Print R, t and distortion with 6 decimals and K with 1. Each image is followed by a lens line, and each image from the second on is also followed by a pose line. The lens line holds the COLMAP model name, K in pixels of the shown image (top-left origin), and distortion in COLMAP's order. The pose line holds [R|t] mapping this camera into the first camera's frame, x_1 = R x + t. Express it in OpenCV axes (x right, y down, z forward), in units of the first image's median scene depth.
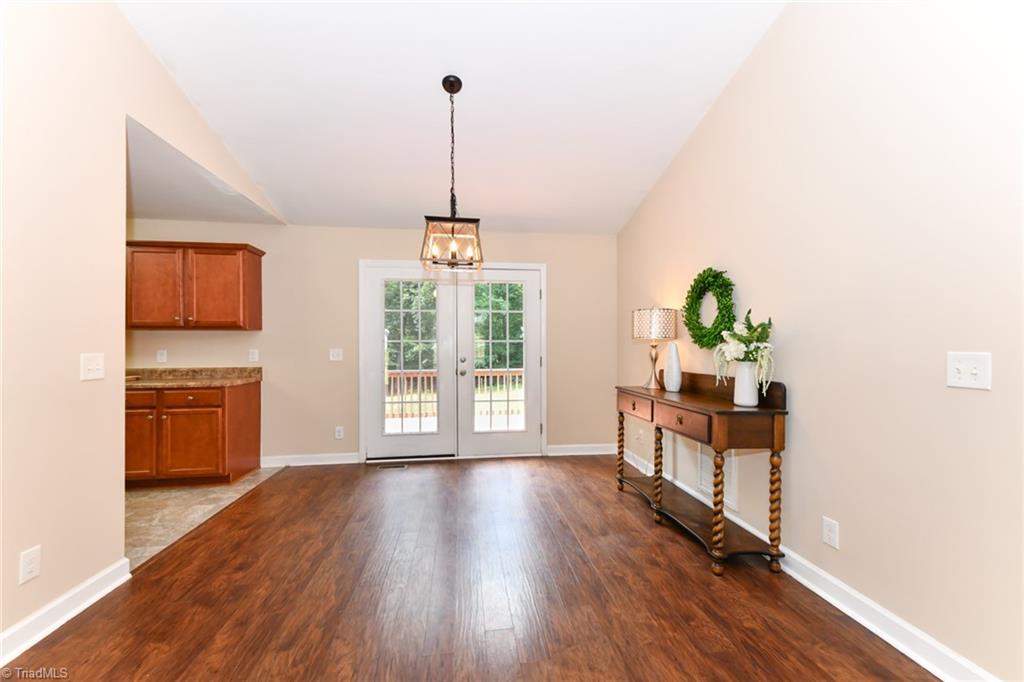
lens RADIAL K [[408.1, 0, 514.2], [0, 408.1, 346.4], [0, 0, 1]] dist [0.001742, 0.000062]
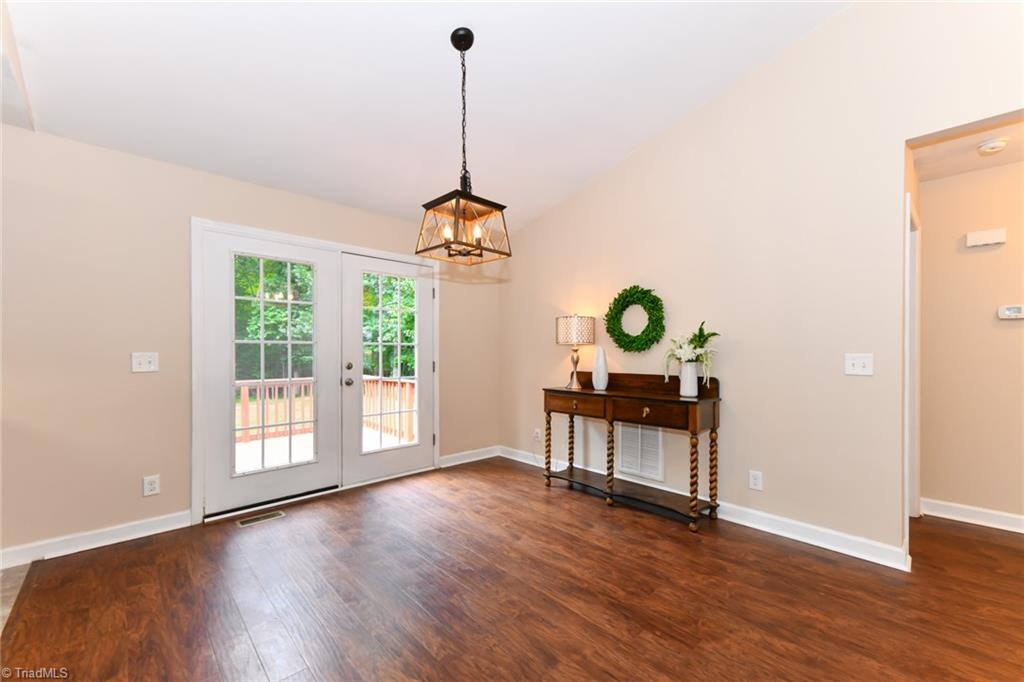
lens RADIAL K [[411.5, 0, 512.0], [0, 411.5, 352.8], [0, 0, 1]] dist [0.009639, -0.000112]
pose [[0.808942, 0.002565, 0.587883, -0.484587], [-0.003492, 0.999994, 0.000442, 0.006765], [-0.587879, -0.002410, 0.808946, 0.210009]]
